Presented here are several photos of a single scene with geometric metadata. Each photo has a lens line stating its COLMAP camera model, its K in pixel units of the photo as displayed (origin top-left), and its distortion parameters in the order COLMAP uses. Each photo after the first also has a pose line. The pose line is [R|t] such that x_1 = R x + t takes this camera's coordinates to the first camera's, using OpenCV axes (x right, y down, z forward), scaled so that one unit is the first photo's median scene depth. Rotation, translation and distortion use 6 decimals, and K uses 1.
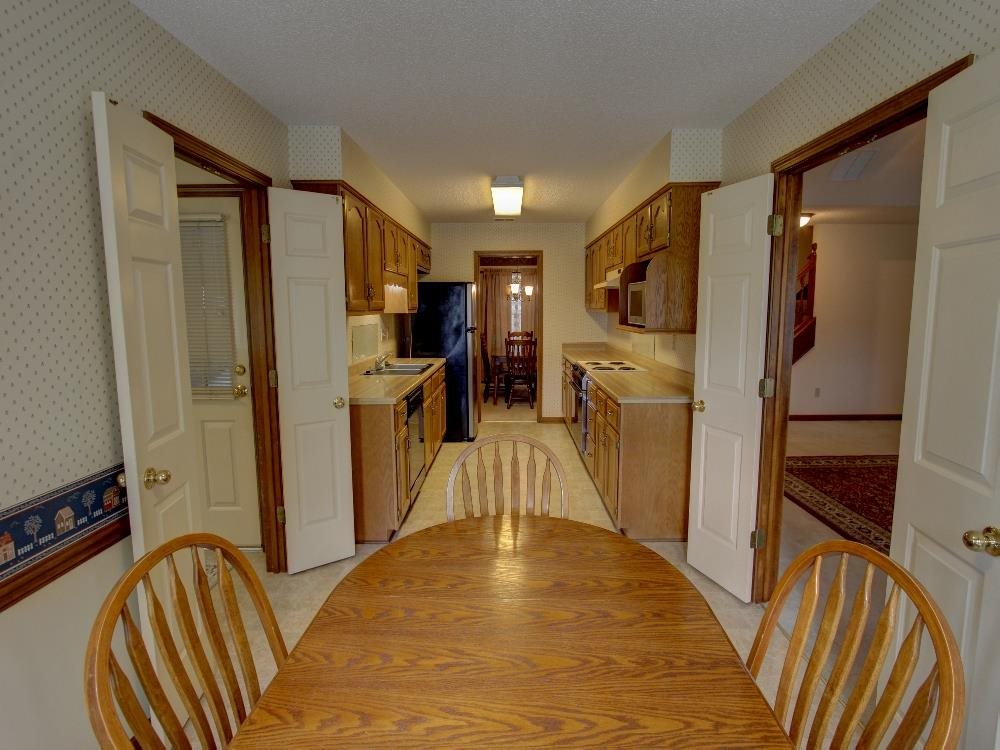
lens RADIAL K [[460.2, 0, 508.4], [0, 460.2, 375.3], [0, 0, 1]] dist [-0.015585, -0.000161]
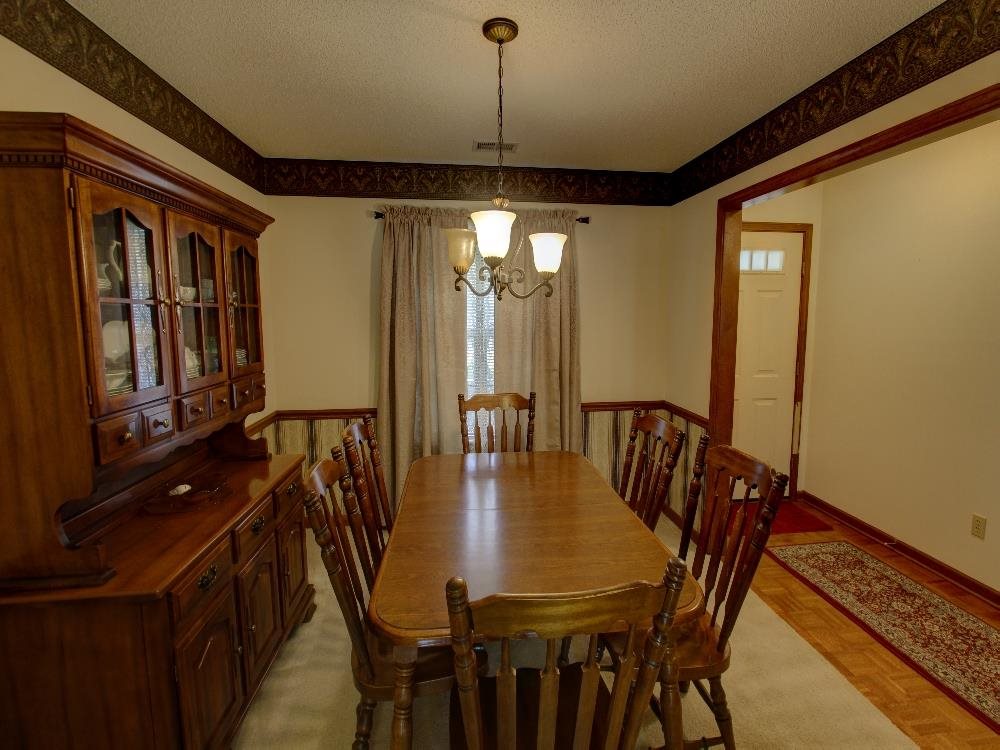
lens RADIAL K [[460.2, 0, 500.0], [0, 460.2, 373.8], [0, 0, 1]] dist [-0.015585, -0.000161]
pose [[0.995008, -0.016743, 0.098382, -0.002504], [0.017226, 0.999843, -0.004059, -0.108045], [-0.098299, 0.005734, 0.995140, 0.683214]]
